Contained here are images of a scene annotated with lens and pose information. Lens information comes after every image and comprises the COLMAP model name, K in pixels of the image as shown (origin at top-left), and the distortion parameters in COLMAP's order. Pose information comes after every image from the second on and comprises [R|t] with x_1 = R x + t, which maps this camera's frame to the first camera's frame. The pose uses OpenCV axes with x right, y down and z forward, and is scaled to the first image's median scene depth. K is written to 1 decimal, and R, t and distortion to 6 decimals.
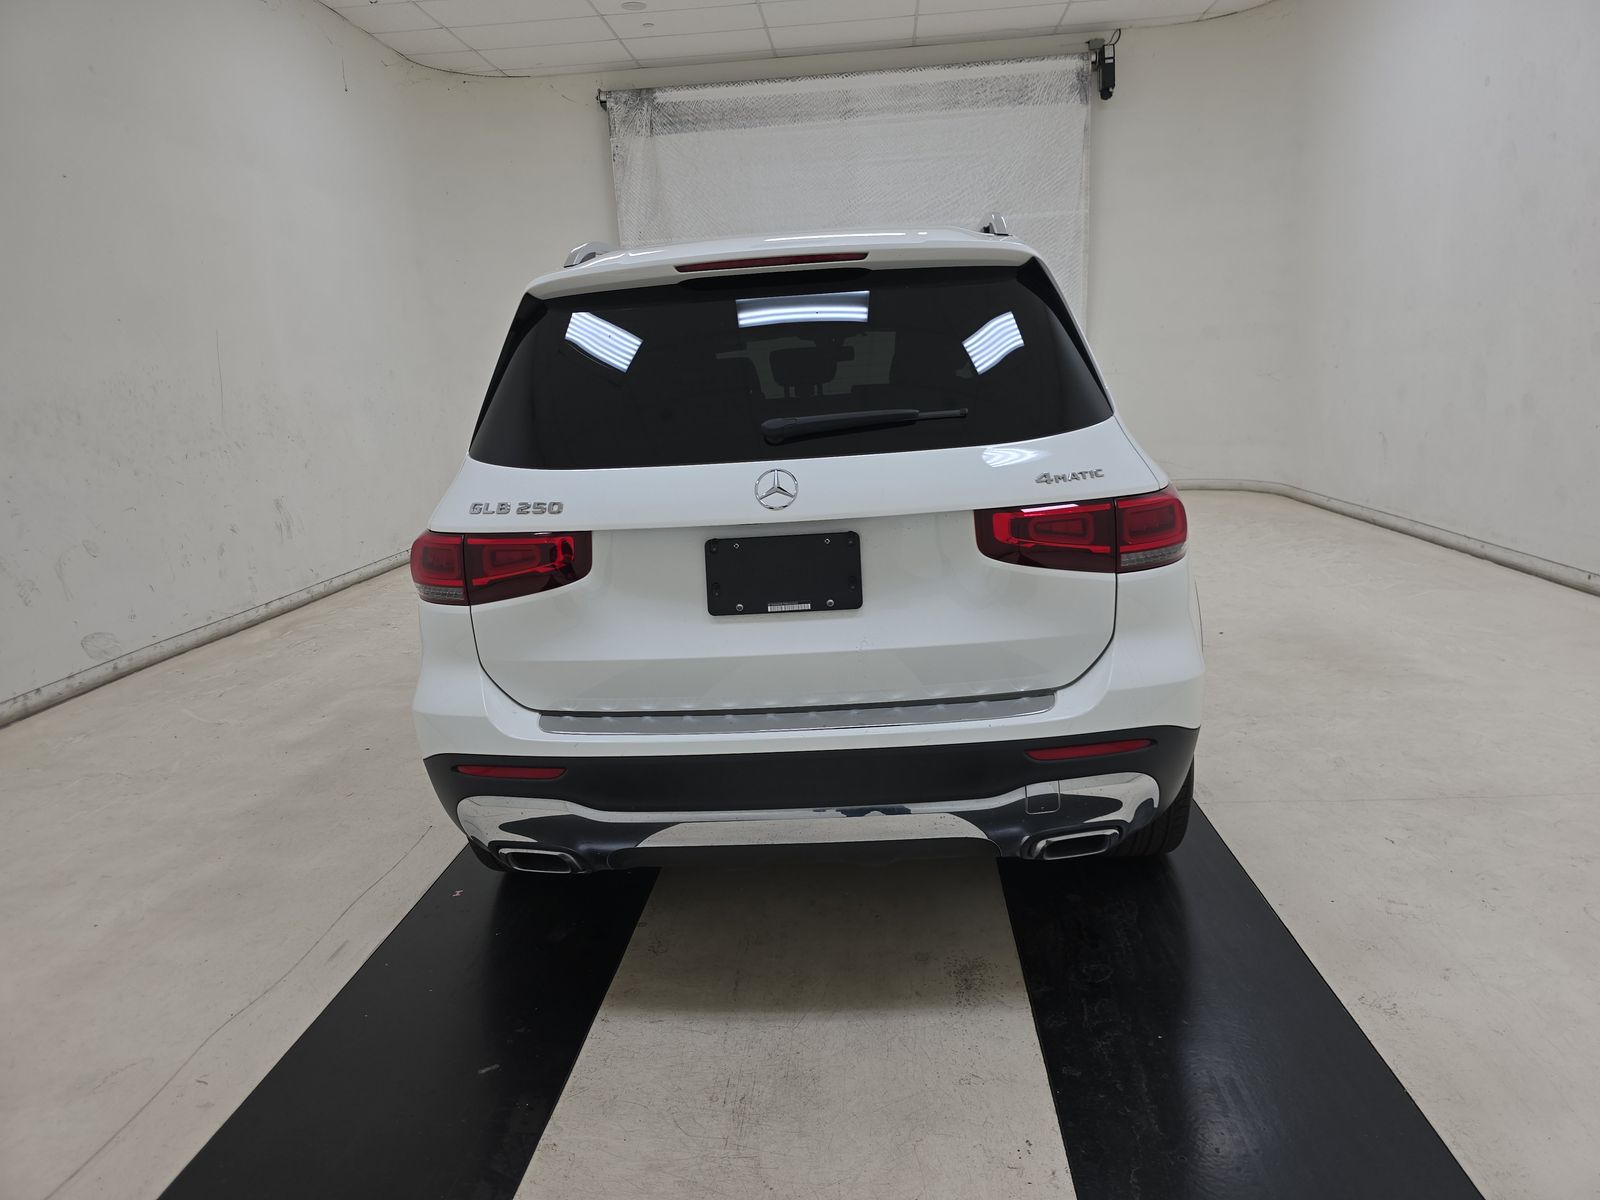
lens RADIAL K [[1073.0, 0, 811.4], [0, 1073.0, 587.3], [0, 0, 1]] dist [0.056078, -0.057273]
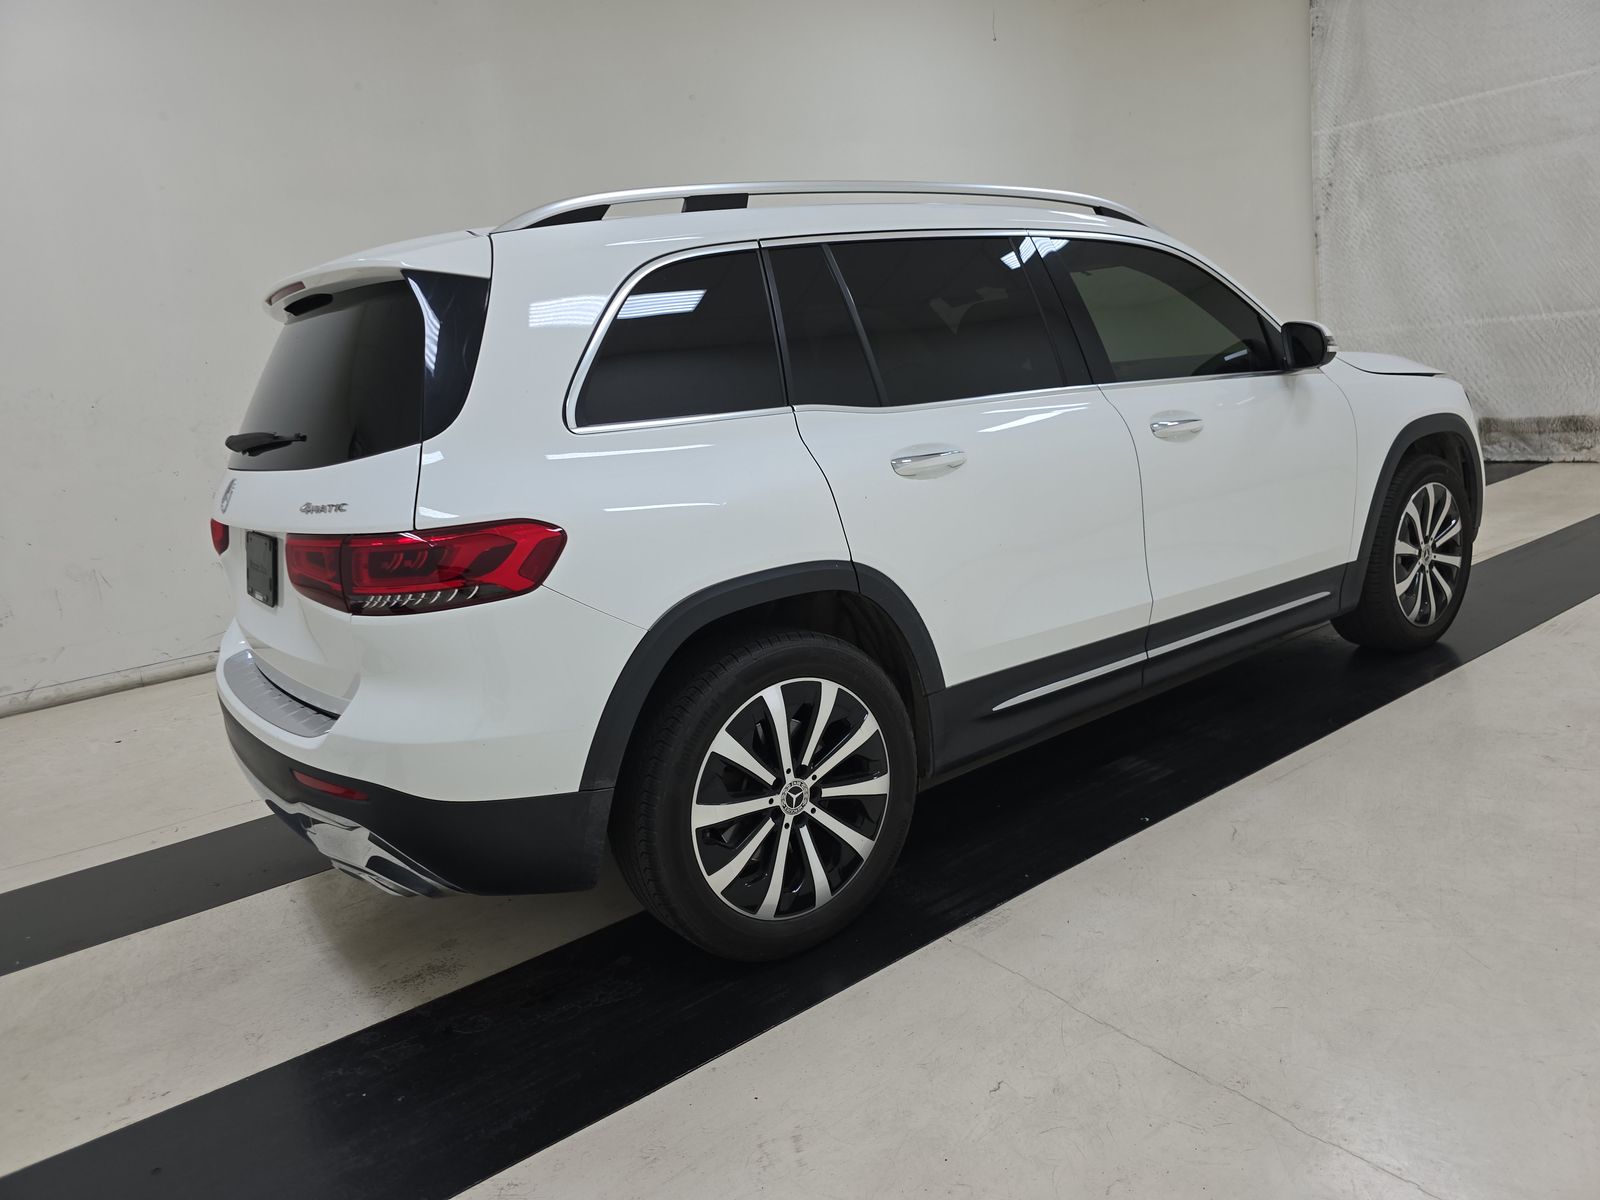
lens RADIAL K [[1073.0, 0, 811.4], [0, 1073.0, 587.3], [0, 0, 1]] dist [0.056078, -0.057273]
pose [[0.646418, 0.145812, -0.748921, 0.469201], [-0.082922, 0.989181, 0.121017, -0.069236], [0.758464, -0.016126, 0.651515, 0.256876]]
